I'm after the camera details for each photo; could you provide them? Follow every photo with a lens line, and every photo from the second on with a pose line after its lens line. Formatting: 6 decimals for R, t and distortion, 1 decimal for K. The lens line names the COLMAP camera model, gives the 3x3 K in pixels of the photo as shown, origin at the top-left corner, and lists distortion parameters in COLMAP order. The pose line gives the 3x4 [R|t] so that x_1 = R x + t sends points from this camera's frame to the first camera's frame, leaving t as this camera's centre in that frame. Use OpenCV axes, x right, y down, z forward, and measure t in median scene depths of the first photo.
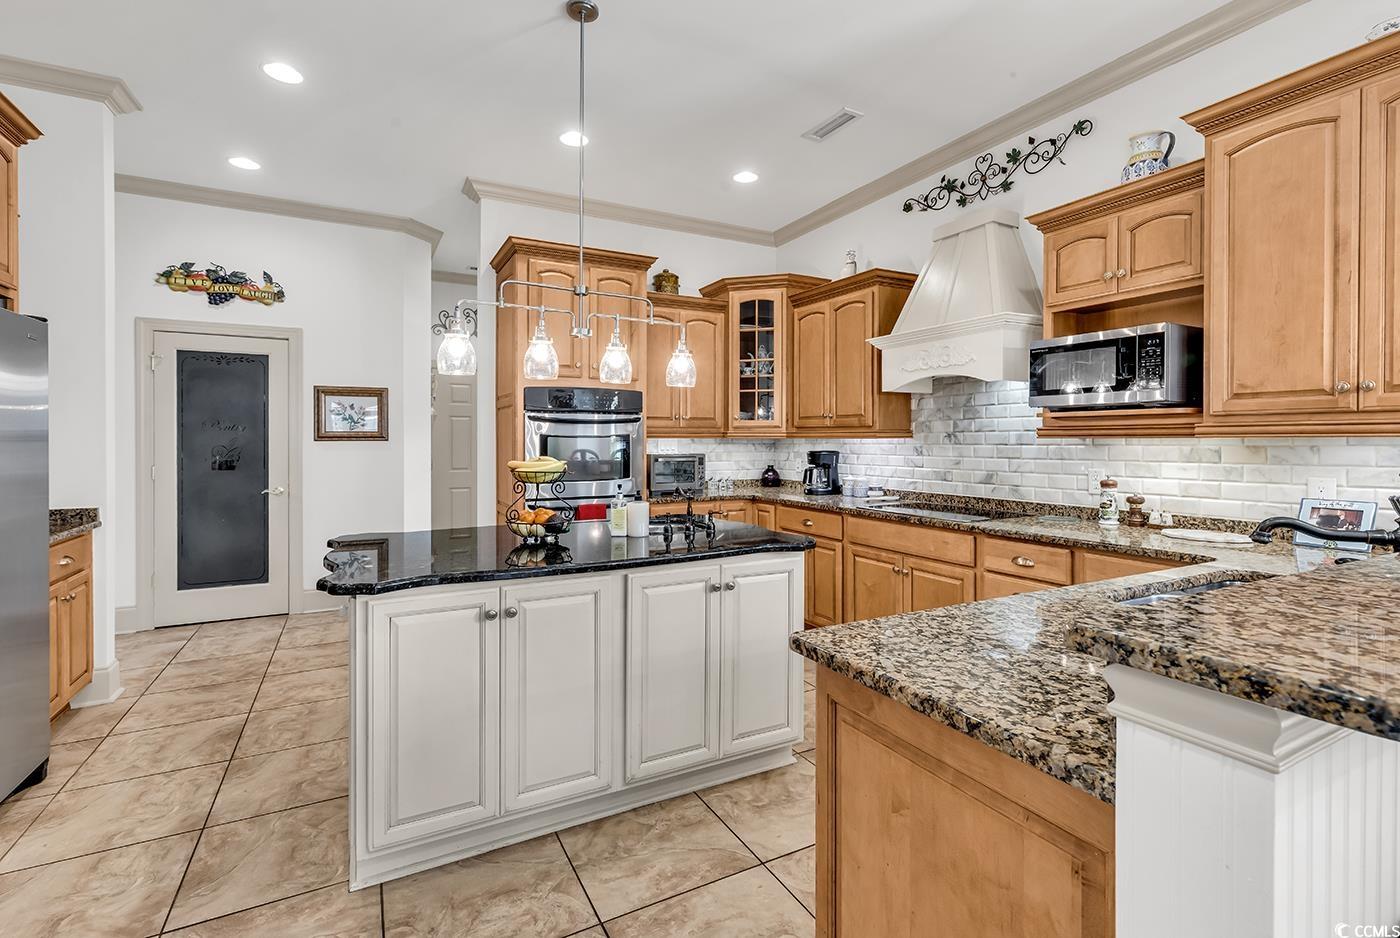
lens RADIAL K [[629.9, 0, 708.0], [0, 629.9, 443.6], [0, 0, 1]] dist [0.001953, 0.000208]
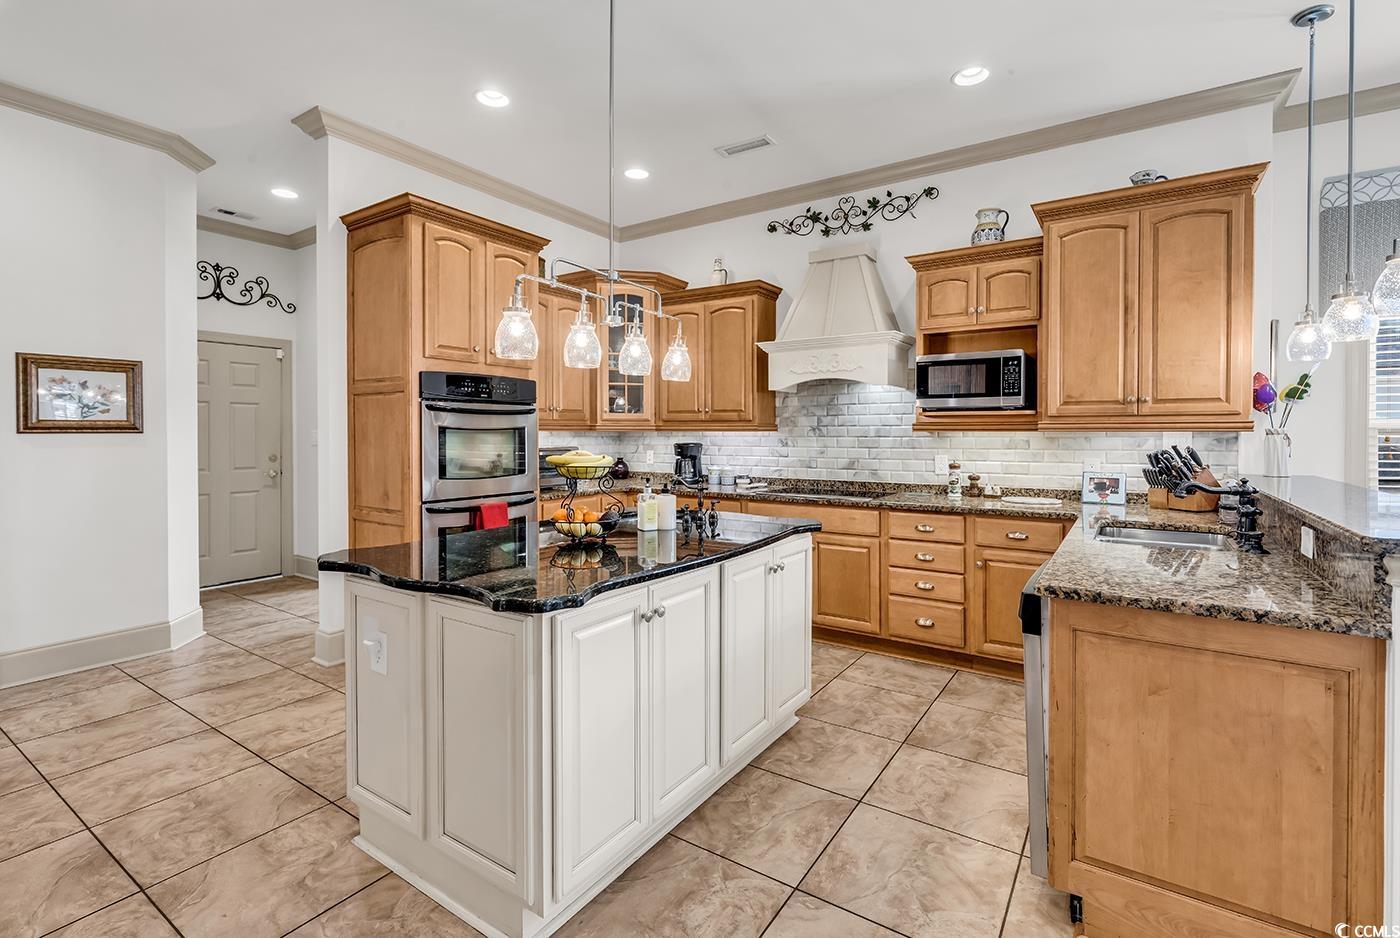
lens RADIAL K [[627.8, 0, 702.8], [0, 627.8, 438.3], [0, 0, 1]] dist [0.001793, 0.000077]
pose [[0.883428, -0.003348, 0.468555, -0.366684], [0.001922, 0.999992, 0.003521, -0.000451], [-0.468563, -0.002210, 0.883427, 0.064442]]
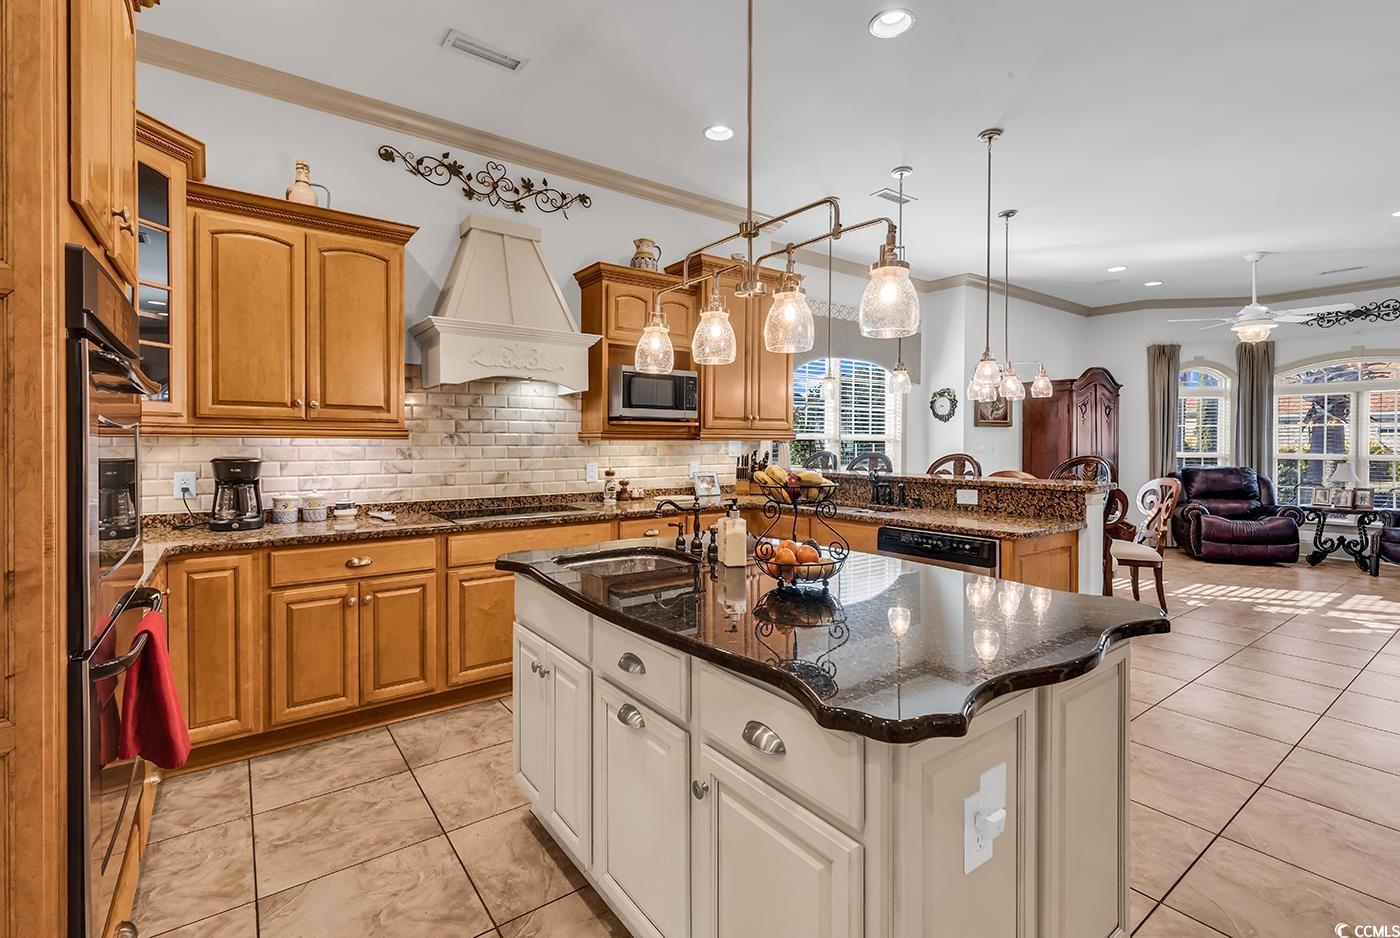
lens RADIAL K [[629.9, 0, 708.0], [0, 629.9, 443.6], [0, 0, 1]] dist [0.001953, 0.000208]
pose [[-0.140879, -0.003820, 0.990019, -0.618807], [0.001111, 0.999991, 0.004017, -0.005266], [-0.990026, 0.001666, -0.140874, 0.794100]]
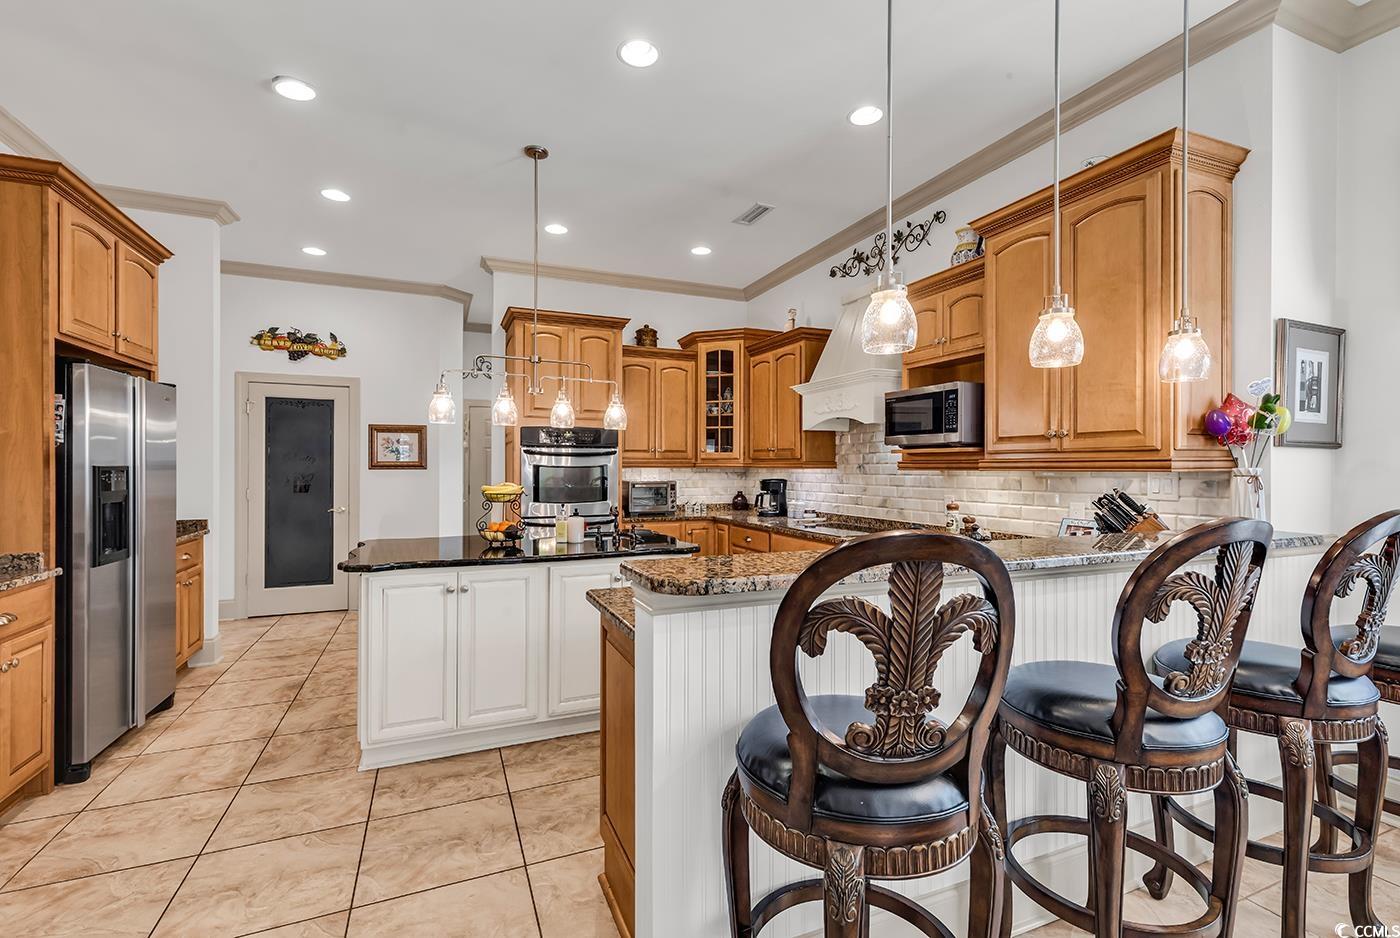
lens RADIAL K [[635.8, 0, 702.9], [0, 635.8, 466.6], [0, 0, 1]] dist [0.002879, 0.000421]
pose [[0.994152, 0.001865, -0.107971, 0.230065], [-0.002515, 0.999980, -0.005881, -0.005536], [0.107958, 0.006118, 0.994137, -0.237110]]
